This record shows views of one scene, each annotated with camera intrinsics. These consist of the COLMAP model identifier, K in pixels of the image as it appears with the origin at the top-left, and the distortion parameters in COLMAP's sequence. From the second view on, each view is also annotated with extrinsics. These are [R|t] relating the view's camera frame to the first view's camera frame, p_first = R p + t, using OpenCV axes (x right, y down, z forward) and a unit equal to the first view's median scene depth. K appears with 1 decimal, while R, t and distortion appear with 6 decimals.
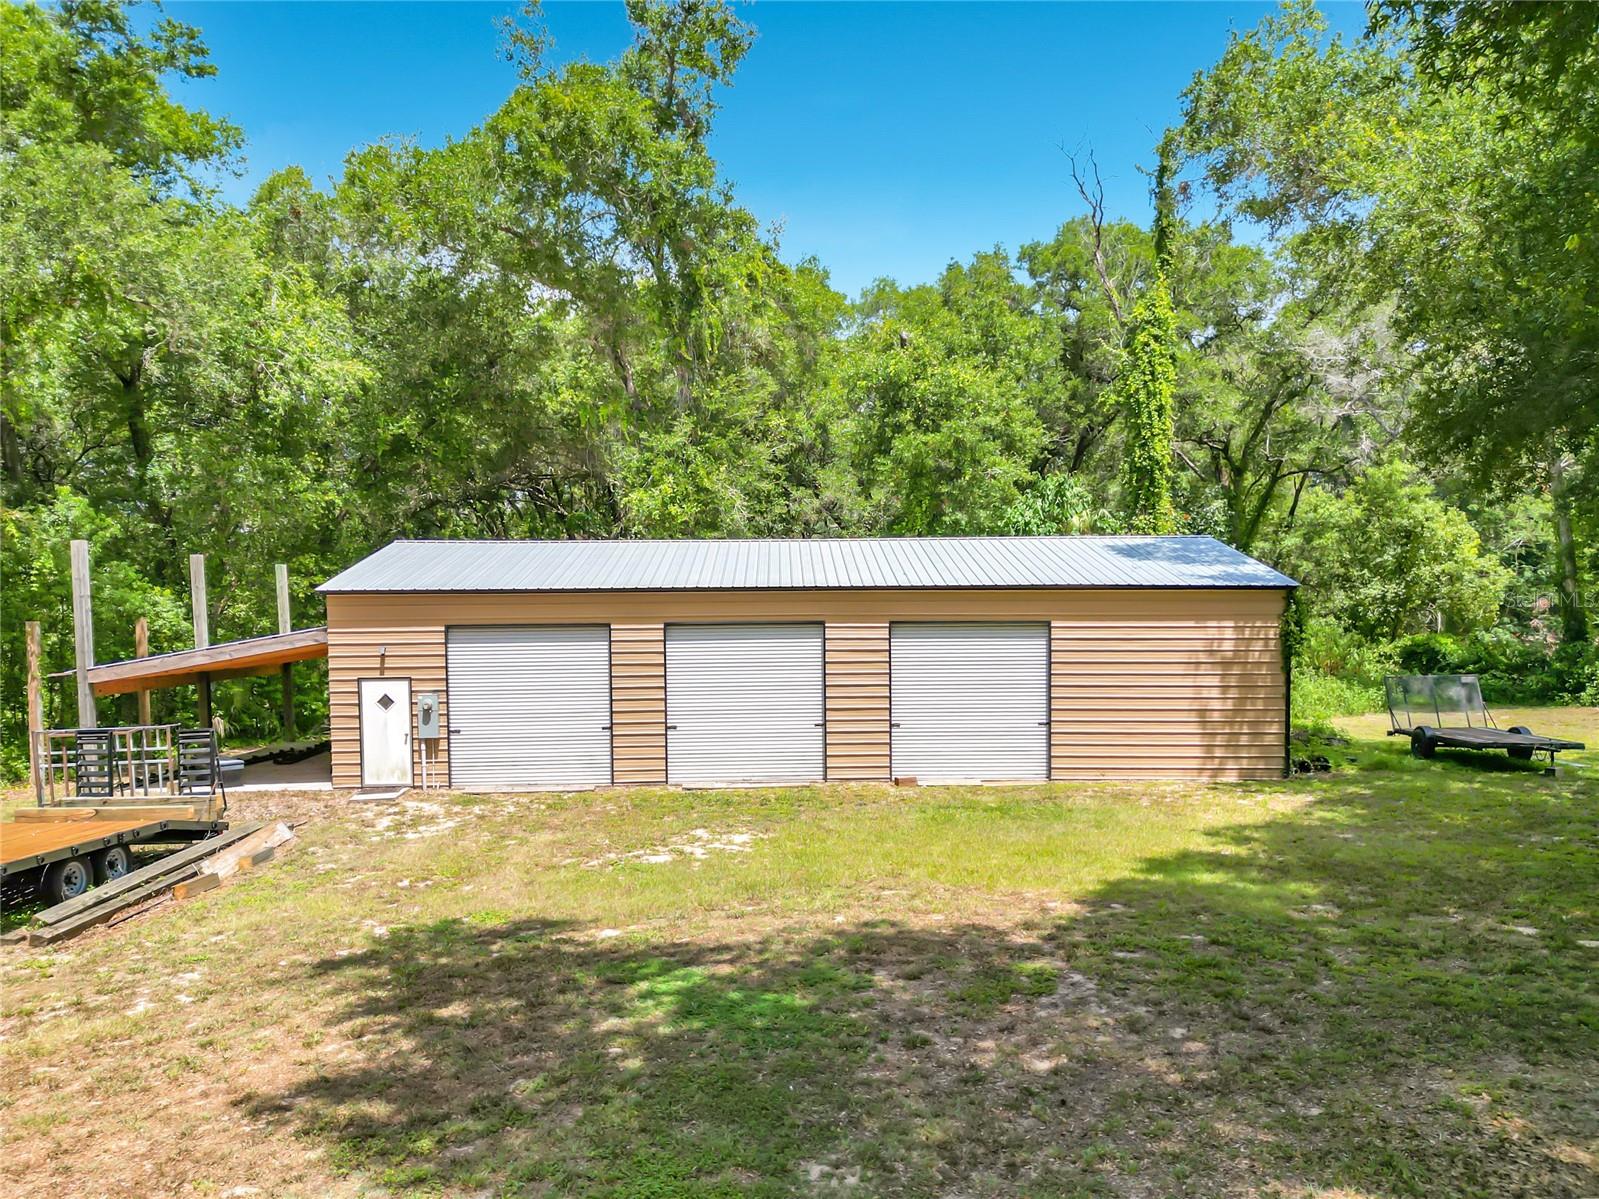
lens RADIAL K [[1141.8, 0, 790.6], [0, 1141.8, 604.9], [0, 0, 1]] dist [0.042774, -0.056013]
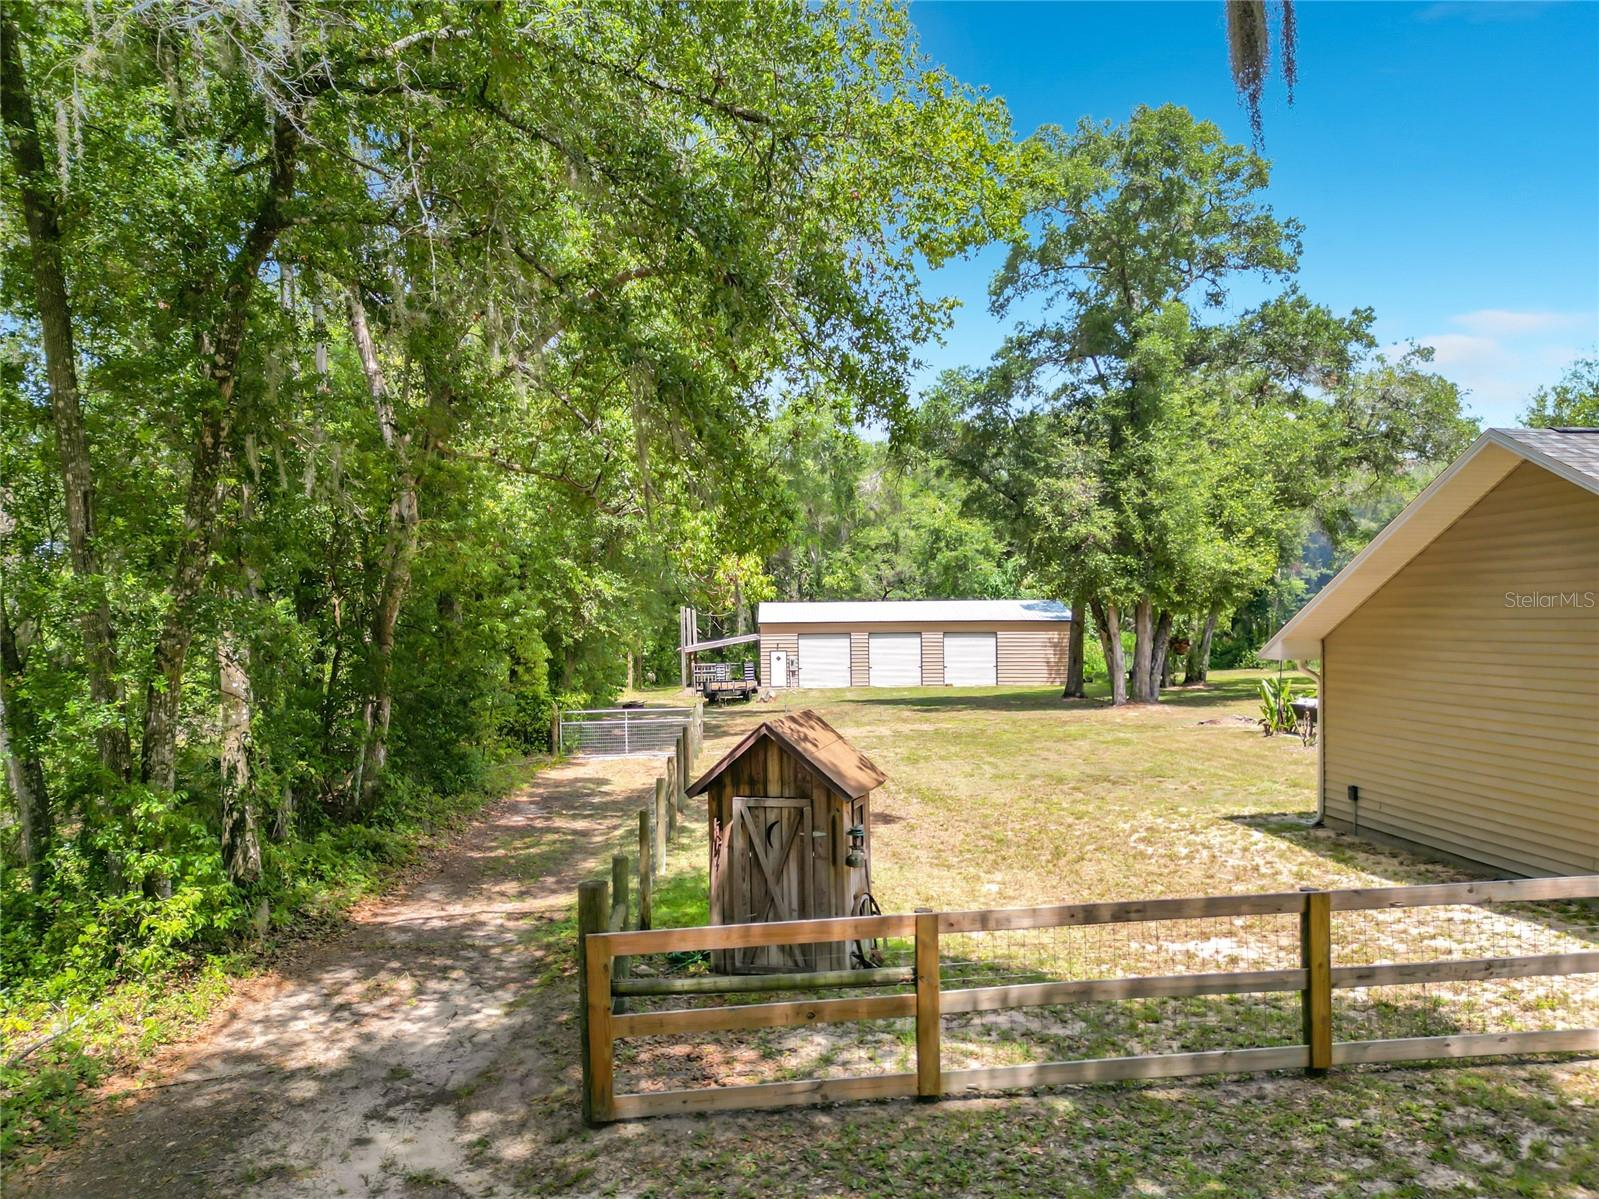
lens RADIAL K [[1141.8, 0, 790.6], [0, 1141.8, 604.9], [0, 0, 1]] dist [0.042774, -0.056013]
pose [[0.999991, -0.001796, -0.003821, -0.259447], [0.001751, 0.999932, -0.011549, -0.019690], [0.003842, 0.011542, 0.999926, -1.722450]]
